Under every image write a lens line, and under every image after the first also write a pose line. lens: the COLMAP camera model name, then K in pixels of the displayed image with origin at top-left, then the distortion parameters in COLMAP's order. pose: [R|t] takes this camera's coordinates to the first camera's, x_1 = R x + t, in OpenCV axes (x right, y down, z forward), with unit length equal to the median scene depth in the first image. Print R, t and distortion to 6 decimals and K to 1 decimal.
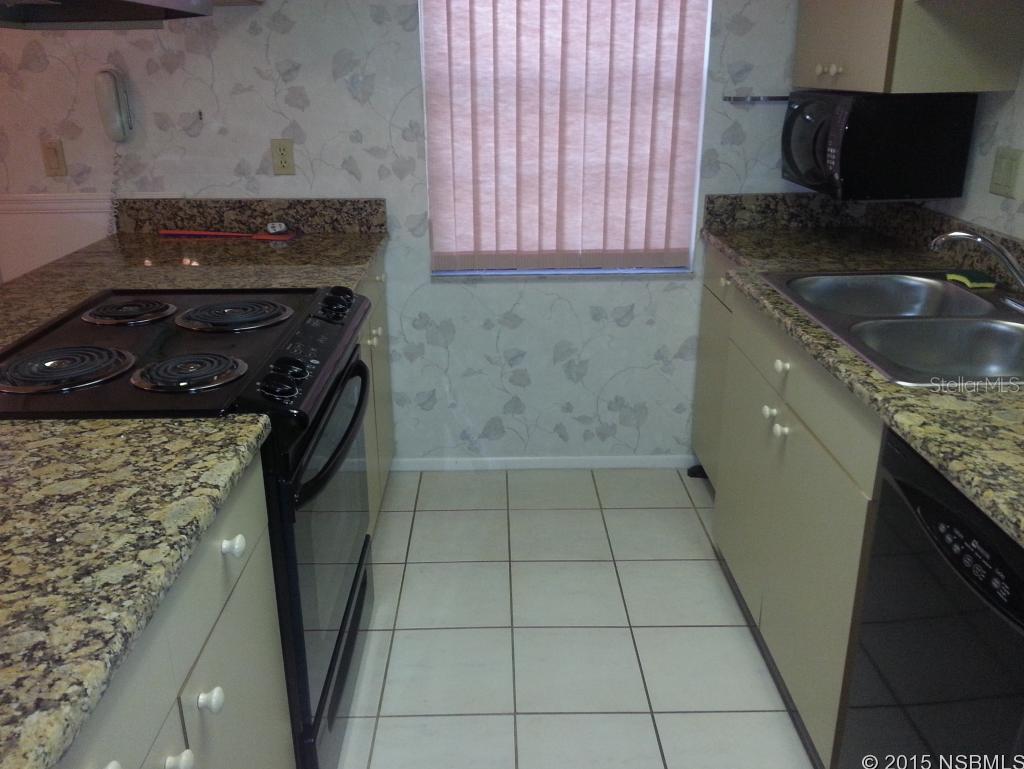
lens RADIAL K [[834.4, 0, 511.8], [0, 834.4, 390.8], [0, 0, 1]] dist [0.082832, -0.144701]
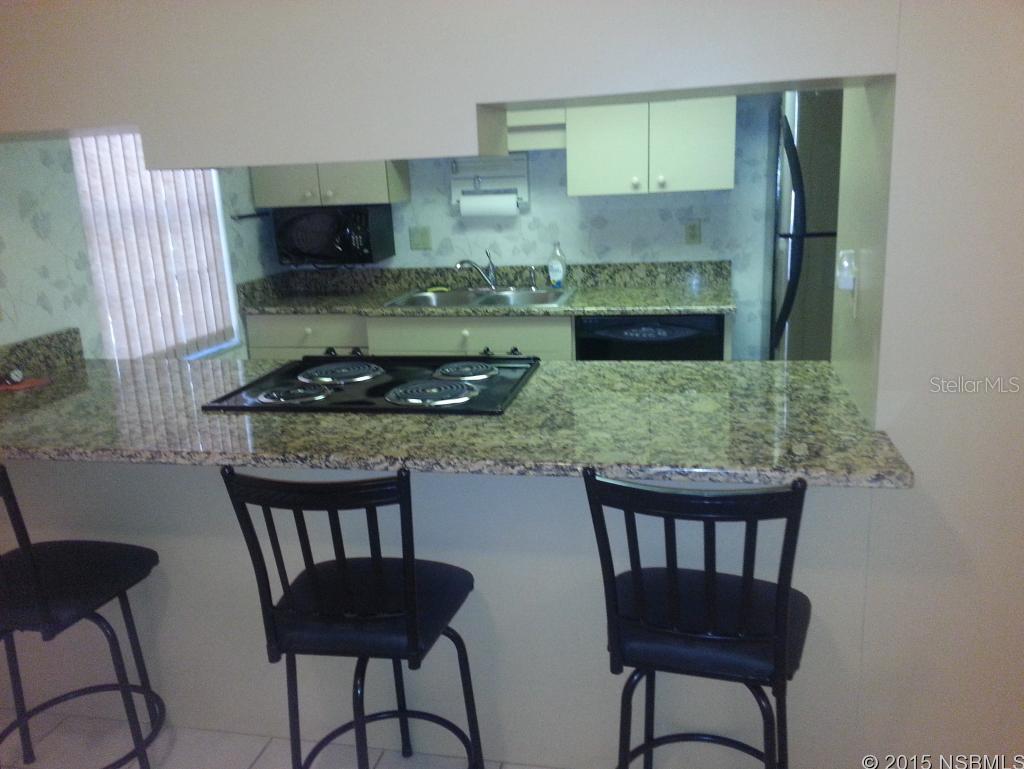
lens RADIAL K [[834.4, 0, 511.8], [0, 834.4, 390.8], [0, 0, 1]] dist [0.082832, -0.144701]
pose [[0.222692, -0.248437, 0.942702, -1.032544], [0.391028, 0.908553, 0.147066, -0.103493], [-0.893032, 0.335872, 0.299473, 0.249009]]
